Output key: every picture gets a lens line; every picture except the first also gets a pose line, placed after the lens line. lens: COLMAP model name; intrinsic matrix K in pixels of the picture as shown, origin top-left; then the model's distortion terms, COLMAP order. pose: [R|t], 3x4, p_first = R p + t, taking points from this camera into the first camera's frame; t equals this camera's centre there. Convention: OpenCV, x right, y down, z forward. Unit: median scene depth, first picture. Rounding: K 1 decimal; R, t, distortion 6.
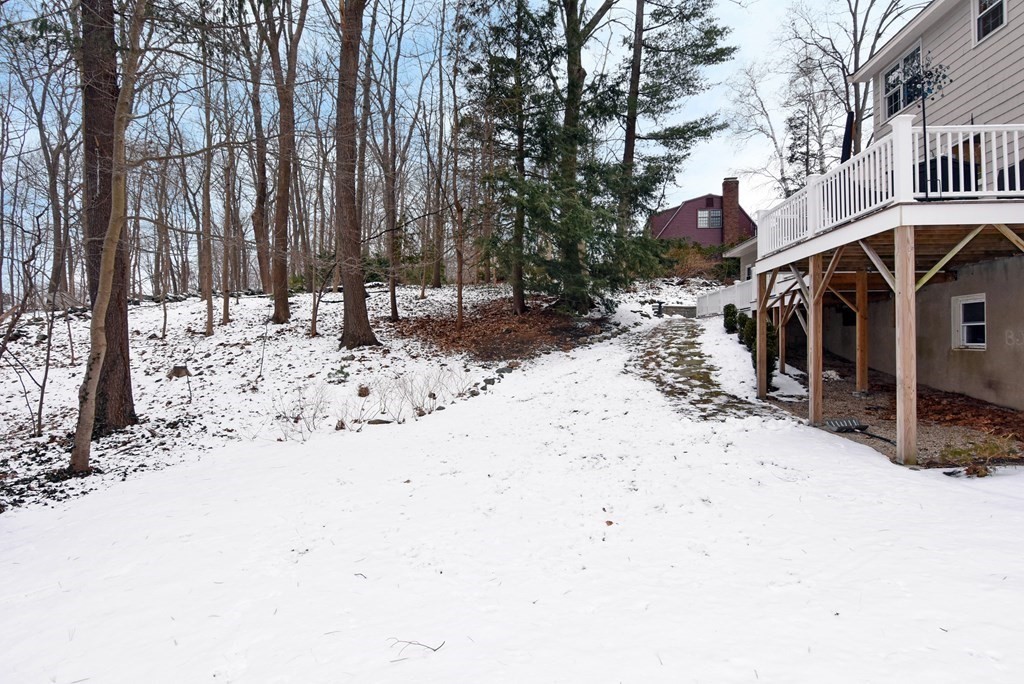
lens RADIAL K [[557.3, 0, 512.0], [0, 557.3, 342.0], [0, 0, 1]] dist [-0.004027, -0.001472]
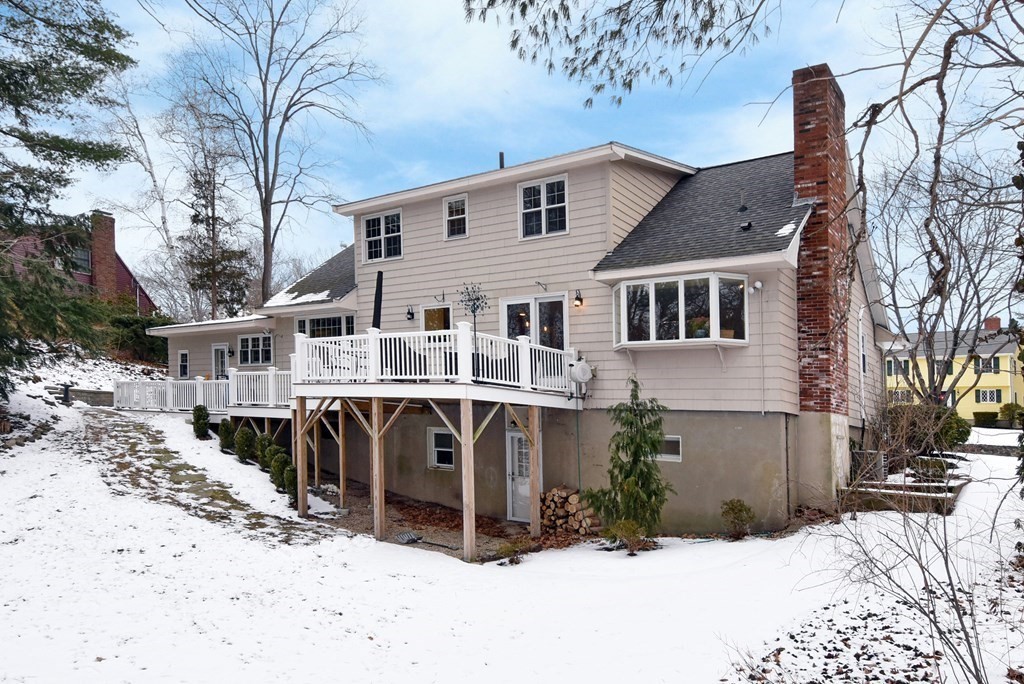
lens RADIAL K [[761.4, 0, 512.0], [0, 761.4, 342.0], [0, 0, 1]] dist [-0.002746, -0.000348]
pose [[0.538232, 0.113486, 0.835121, -0.541073], [-0.038319, 0.993163, -0.110266, -0.078597], [-0.841925, 0.027348, 0.538901, -0.117687]]
